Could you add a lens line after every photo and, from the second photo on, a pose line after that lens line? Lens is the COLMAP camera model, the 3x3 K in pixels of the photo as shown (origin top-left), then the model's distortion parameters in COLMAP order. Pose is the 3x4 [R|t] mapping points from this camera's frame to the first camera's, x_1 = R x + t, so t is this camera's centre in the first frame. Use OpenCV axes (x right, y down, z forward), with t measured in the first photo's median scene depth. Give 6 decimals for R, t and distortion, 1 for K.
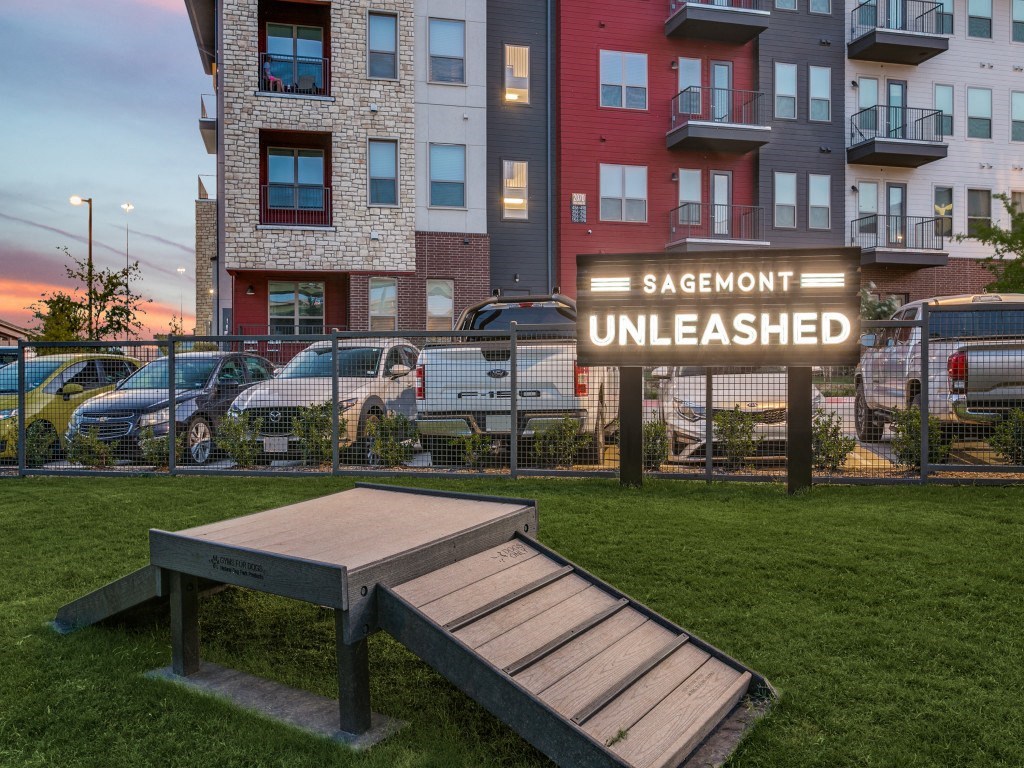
lens RADIAL K [[1095.1, 0, 512.0], [0, 1095.1, 384.0], [0, 0, 1]] dist [0.004479, 0.004063]
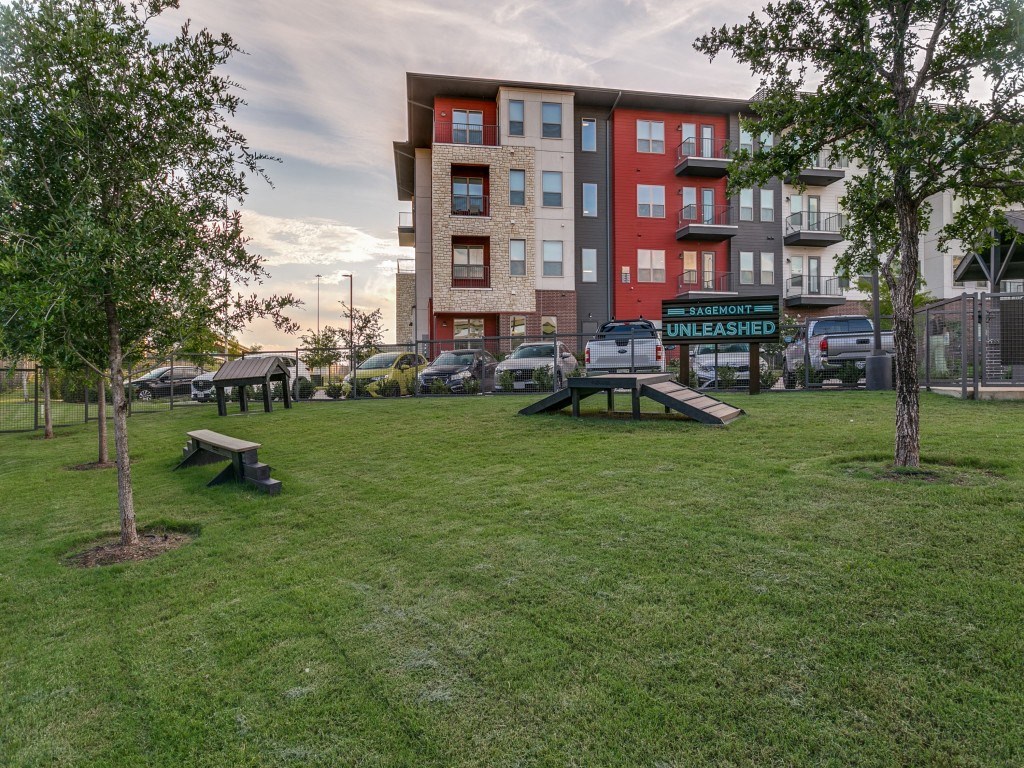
lens RADIAL K [[692.7, 0, 504.6], [0, 692.7, 380.9], [0, 0, 1]] dist [0.001081, -0.000761]
pose [[0.995791, -0.003870, -0.091567, -0.033700], [0.003337, 0.999977, -0.005976, 0.016193], [0.091588, 0.005646, 0.995781, -0.131374]]
